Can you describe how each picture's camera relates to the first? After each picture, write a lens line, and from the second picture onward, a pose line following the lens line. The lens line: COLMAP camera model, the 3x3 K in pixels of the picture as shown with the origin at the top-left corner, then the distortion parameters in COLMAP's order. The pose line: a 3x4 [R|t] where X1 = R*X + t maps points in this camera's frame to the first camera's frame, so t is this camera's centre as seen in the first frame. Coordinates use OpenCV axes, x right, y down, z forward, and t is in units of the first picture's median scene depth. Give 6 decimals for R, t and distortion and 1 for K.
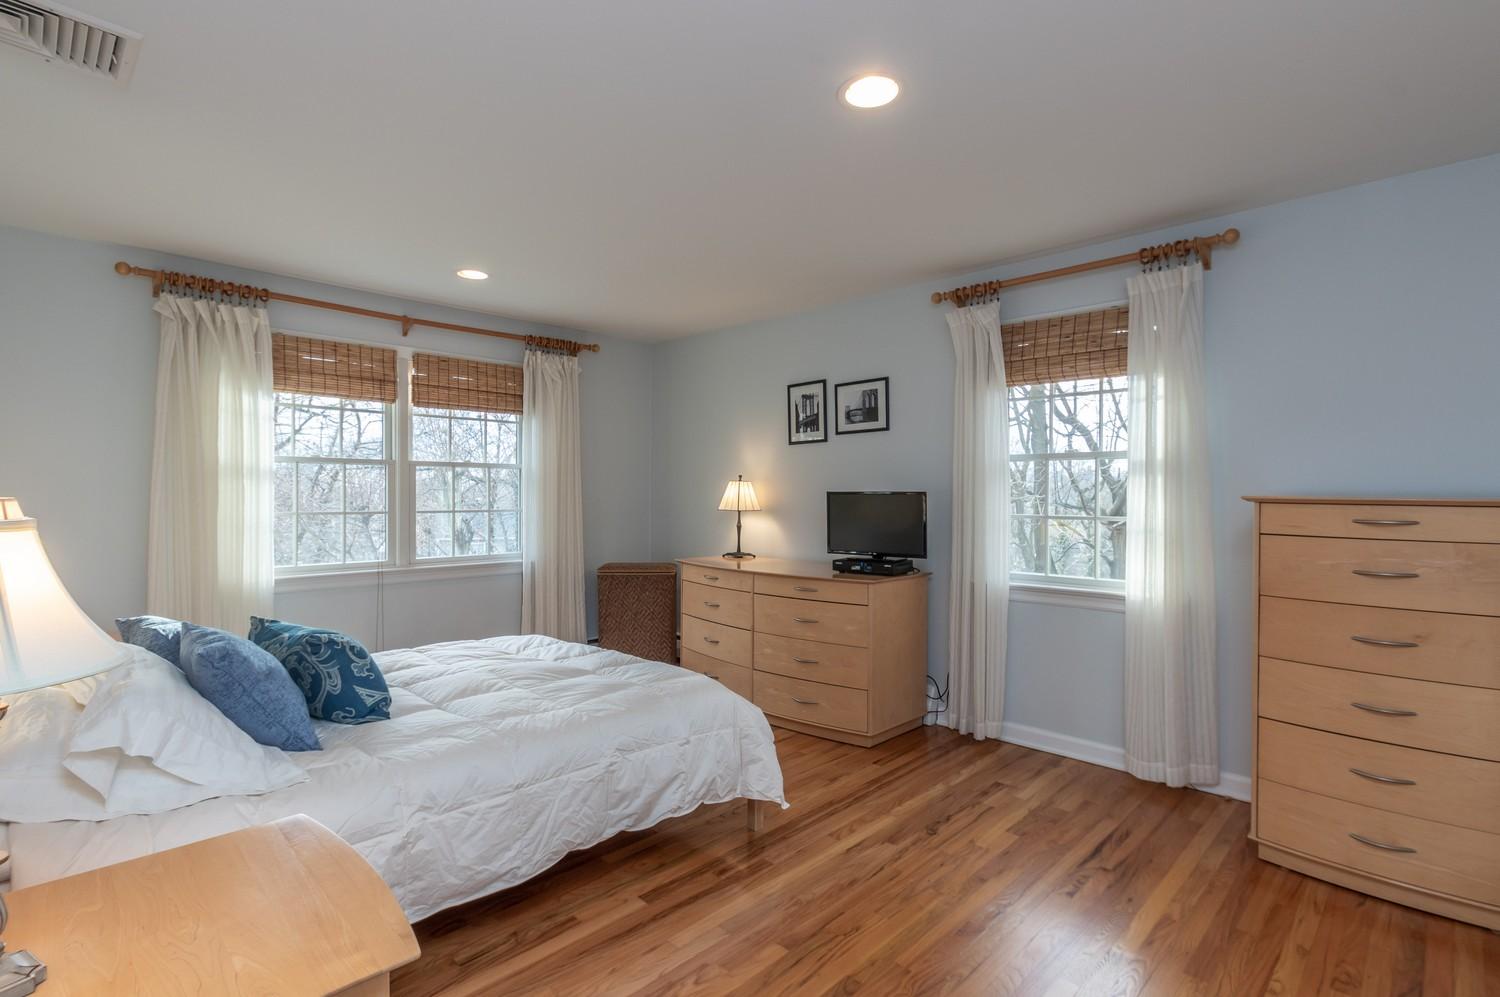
lens RADIAL K [[712.7, 0, 751.9], [0, 712.7, 500.0], [0, 0, 1]] dist [0.000399, 0.000460]
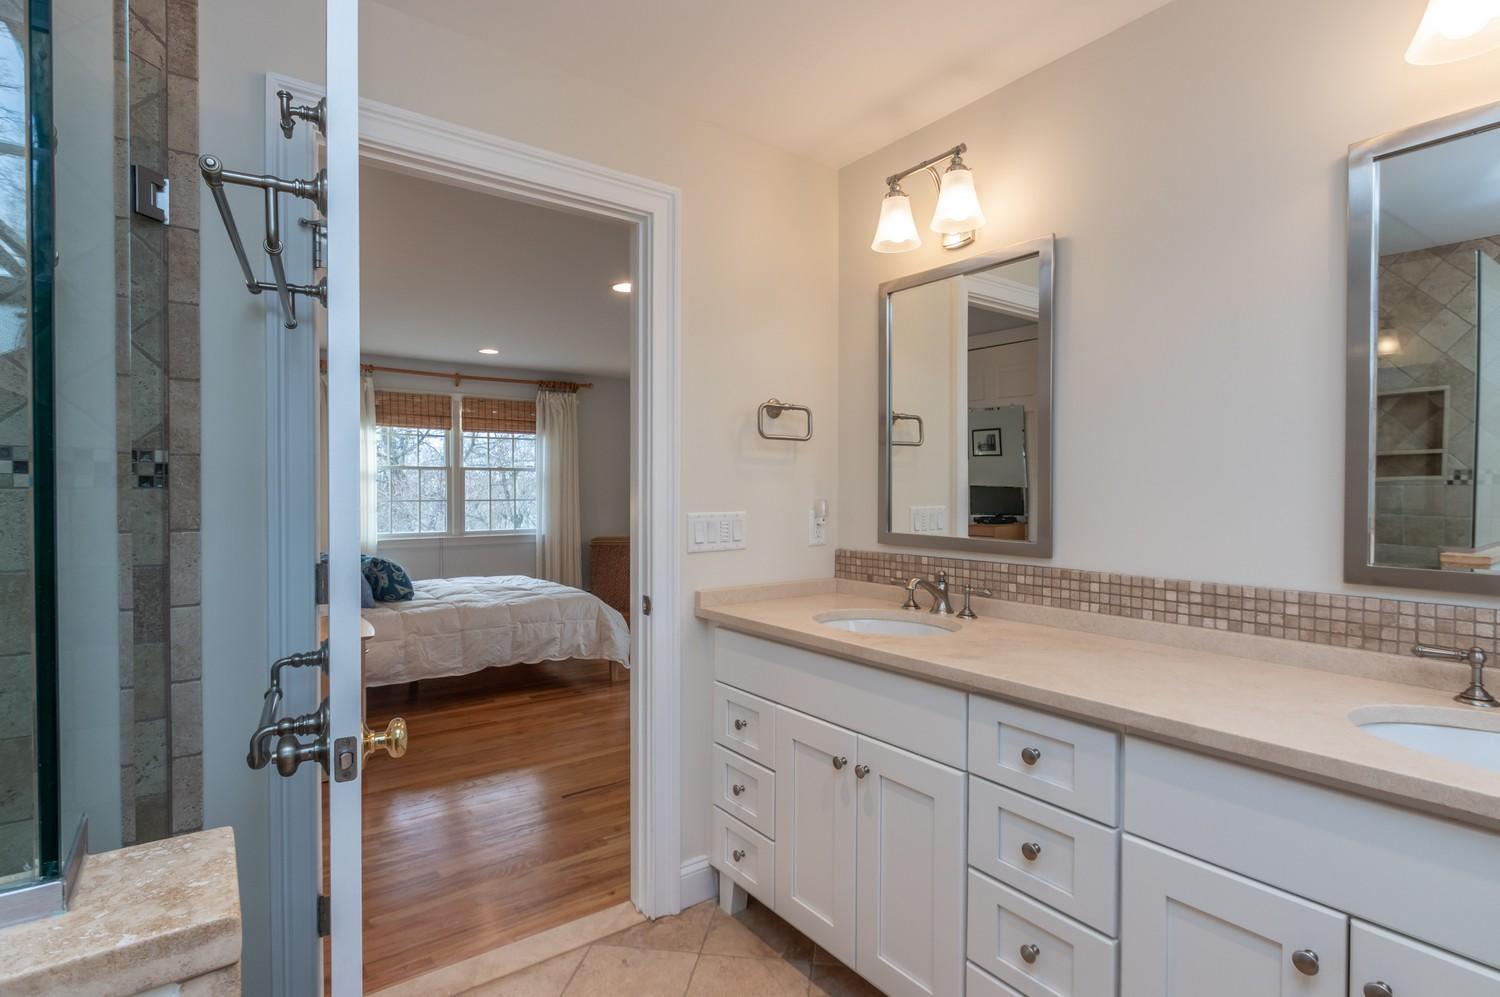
lens RADIAL K [[712.7, 0, 747.5], [0, 712.7, 498.3], [0, 0, 1]] dist [0.000399, 0.000460]
pose [[0.986986, 0.002923, -0.160779, 0.378693], [-0.001661, 0.999967, 0.007982, -0.001055], [0.160797, -0.007611, 0.986958, -0.419228]]
